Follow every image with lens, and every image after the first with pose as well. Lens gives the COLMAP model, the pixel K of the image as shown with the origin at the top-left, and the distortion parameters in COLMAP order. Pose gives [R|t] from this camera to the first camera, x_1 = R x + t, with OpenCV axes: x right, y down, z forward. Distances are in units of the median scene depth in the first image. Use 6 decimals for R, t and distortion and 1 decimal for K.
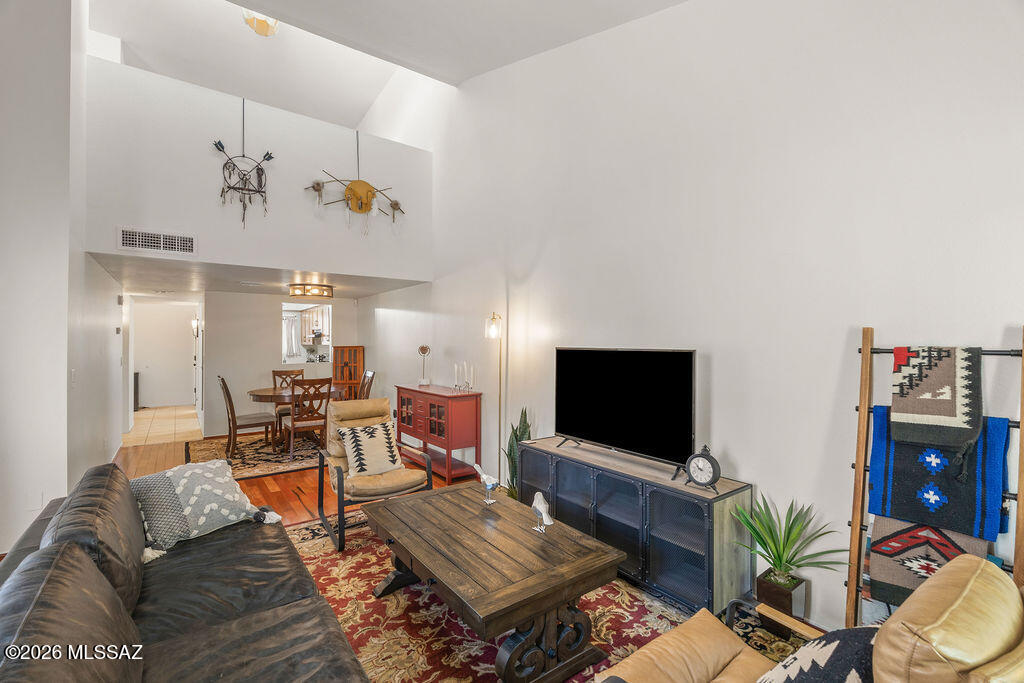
lens RADIAL K [[451.0, 0, 509.7], [0, 451.0, 330.9], [0, 0, 1]] dist [-0.002290, 0.000629]
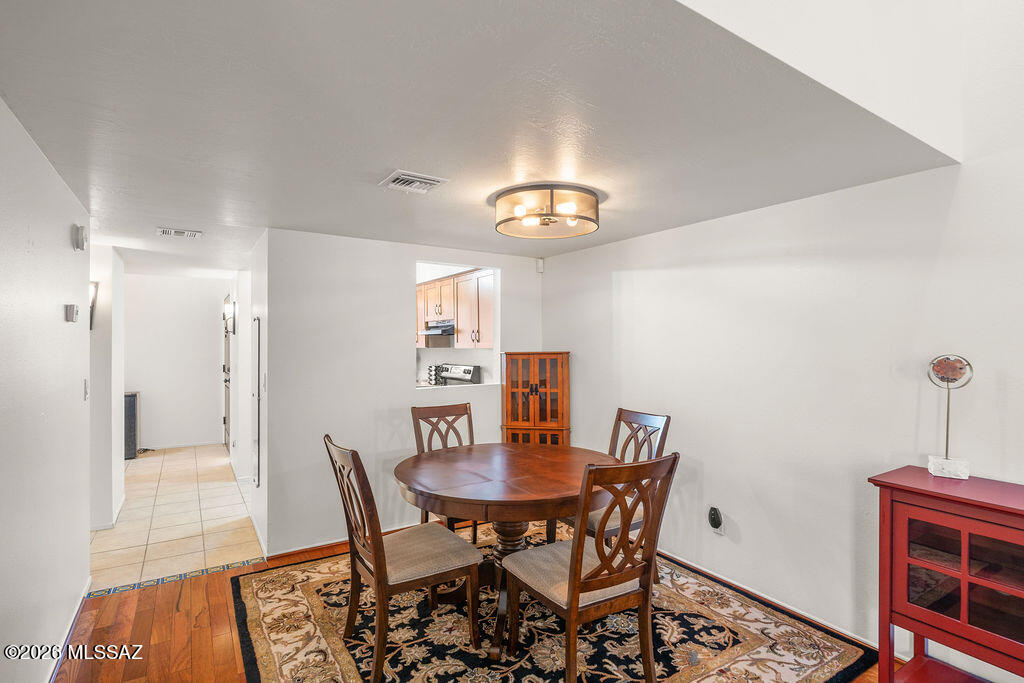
lens RADIAL K [[516.0, 0, 515.3], [0, 516.0, 336.6], [0, 0, 1]] dist [-0.007004, -0.001466]
pose [[0.998045, 0.001909, -0.062464, -0.369495], [-0.001051, 0.999905, 0.013755, 0.009874], [0.062484, -0.013662, 0.997952, 0.466657]]
